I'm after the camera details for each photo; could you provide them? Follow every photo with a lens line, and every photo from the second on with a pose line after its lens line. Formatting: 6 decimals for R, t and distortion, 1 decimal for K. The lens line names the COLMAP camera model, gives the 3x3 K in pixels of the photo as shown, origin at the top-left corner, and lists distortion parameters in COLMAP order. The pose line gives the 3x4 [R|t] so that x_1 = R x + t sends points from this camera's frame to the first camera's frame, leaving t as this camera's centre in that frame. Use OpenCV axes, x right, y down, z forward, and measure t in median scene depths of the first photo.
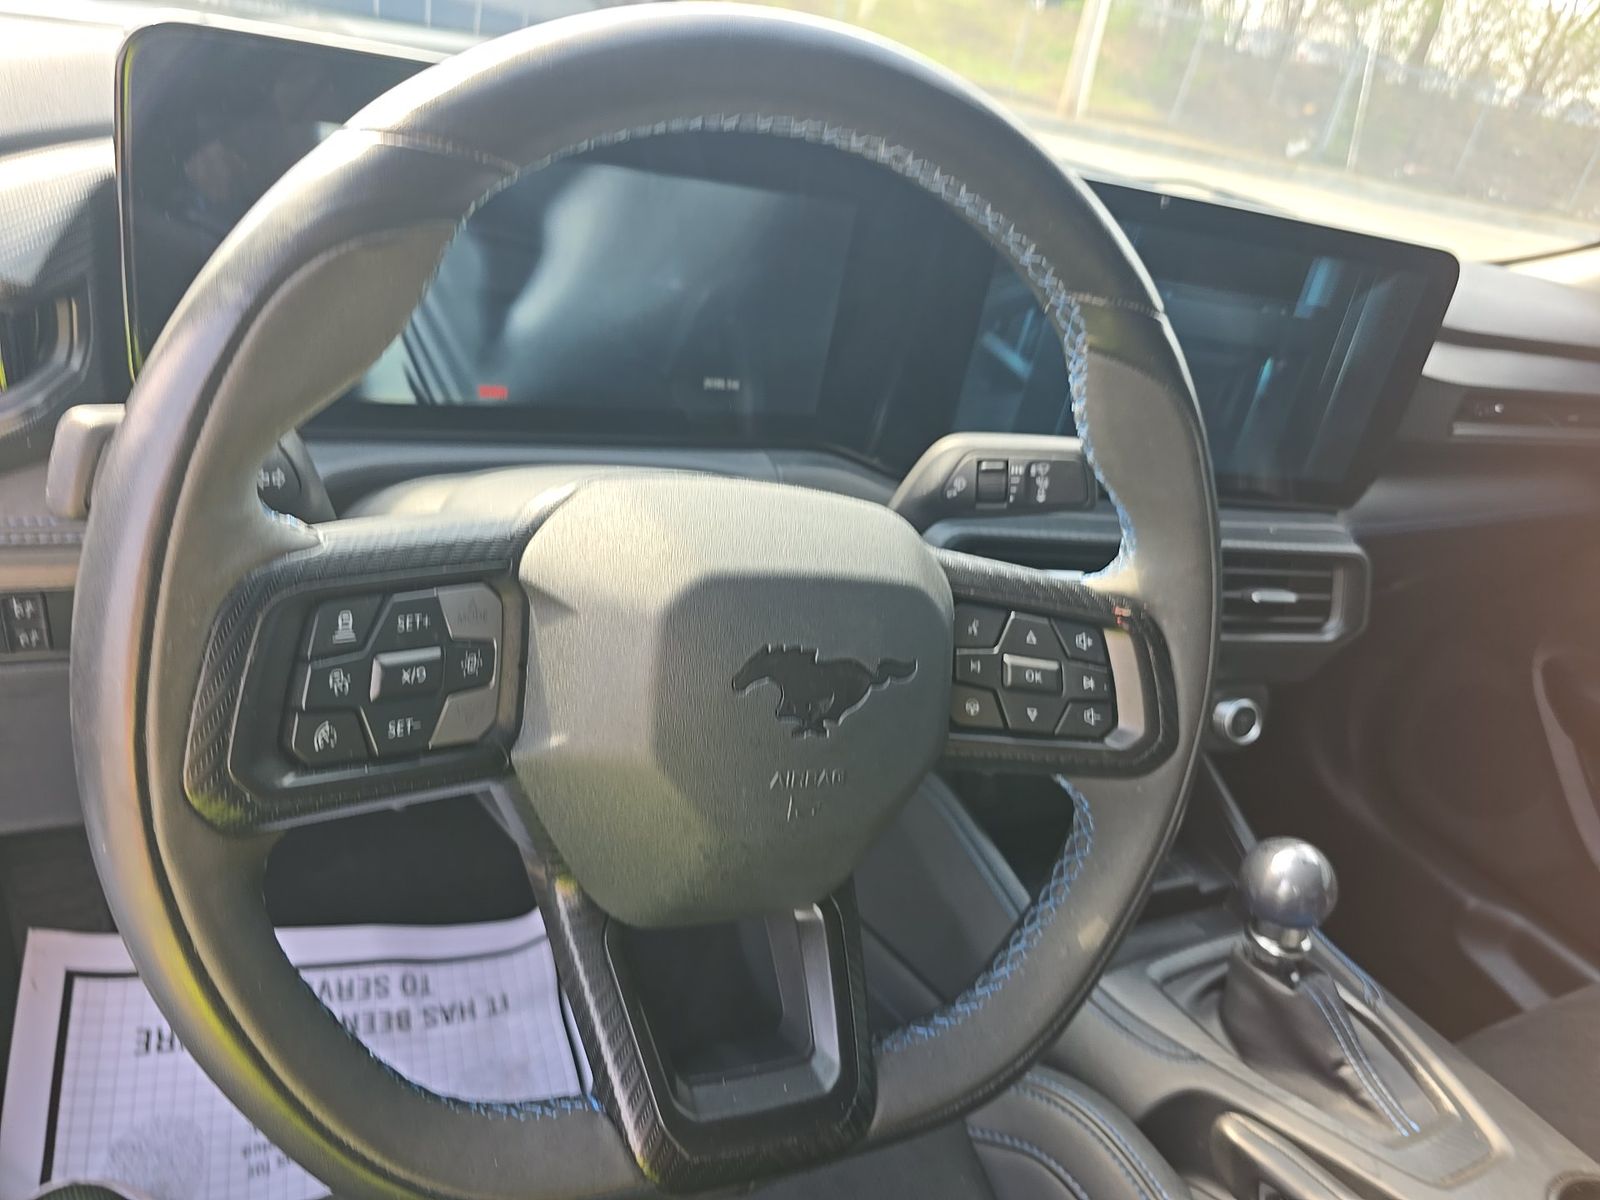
lens RADIAL K [[1080.8, 0, 811.6], [0, 1080.8, 603.2], [0, 0, 1]] dist [0.031581, -0.031938]
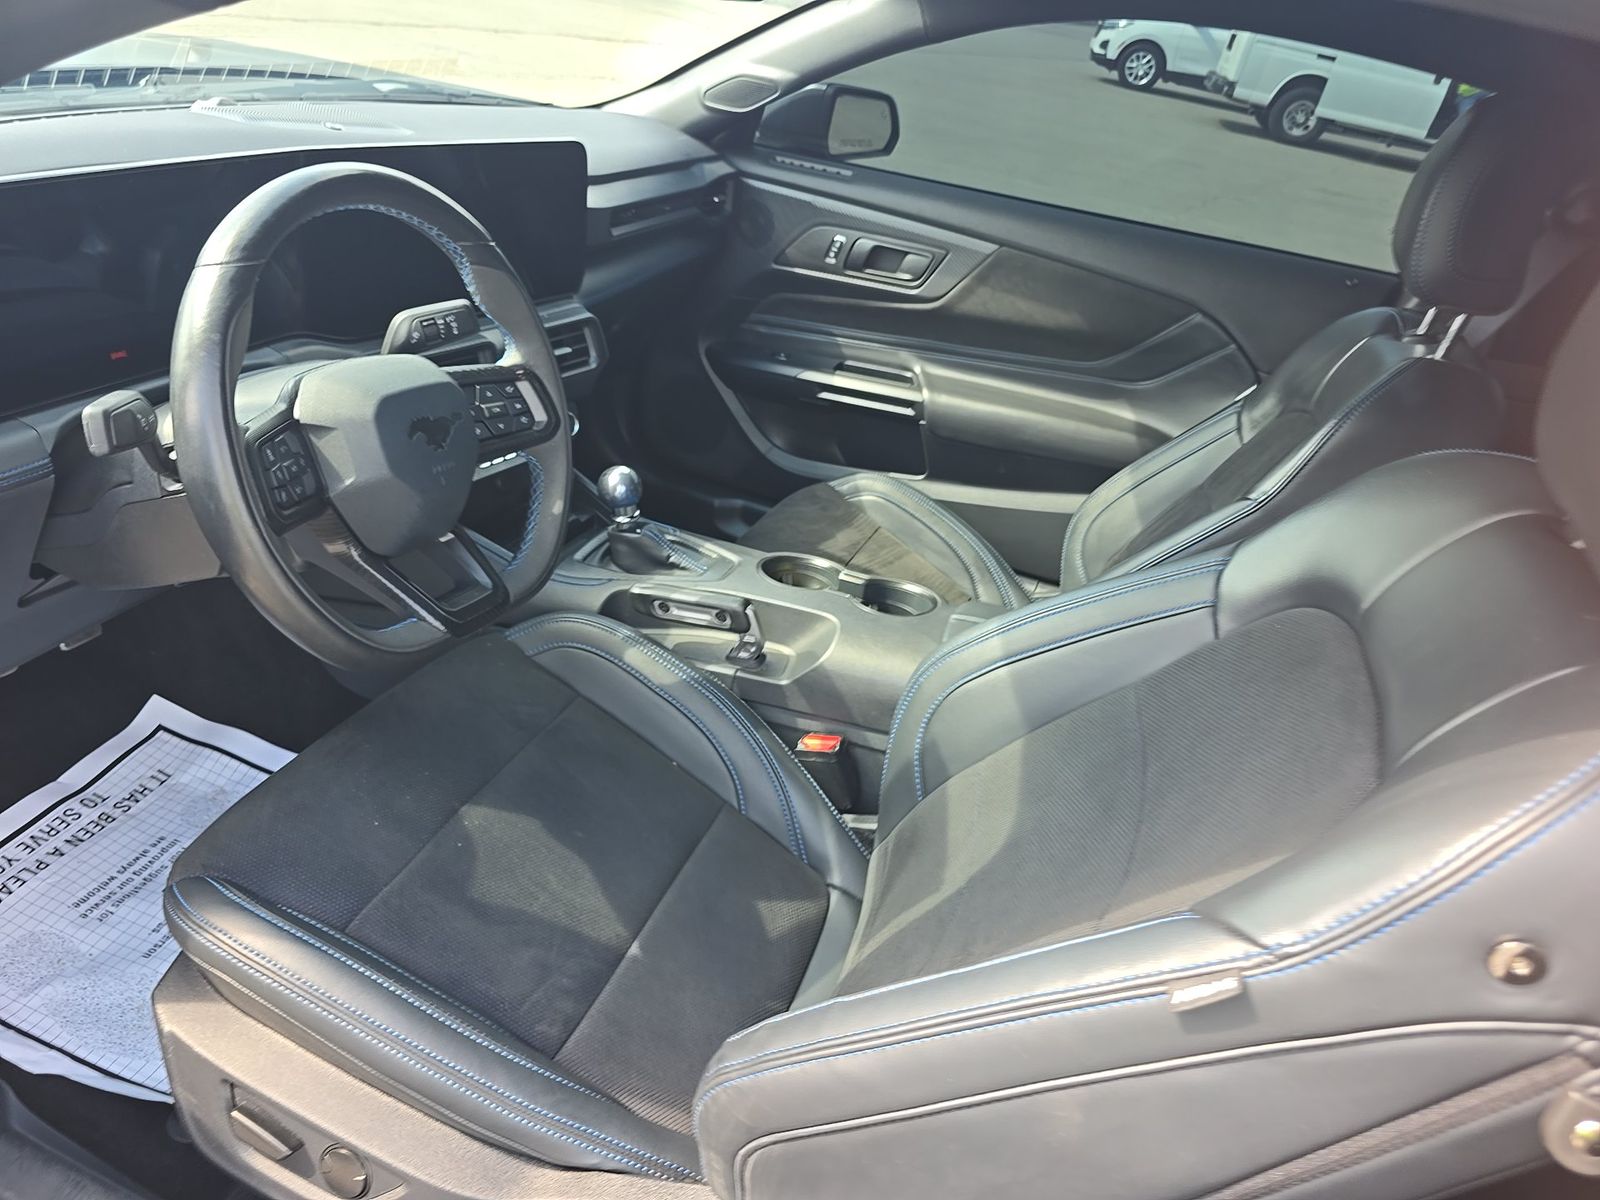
lens RADIAL K [[1080.8, 0, 811.6], [0, 1080.8, 603.2], [0, 0, 1]] dist [0.031581, -0.031938]
pose [[0.749337, -0.394751, 0.531663, -0.584692], [0.288747, 0.917321, 0.274130, 0.005392], [-0.595919, -0.051900, 0.801366, -1.089047]]
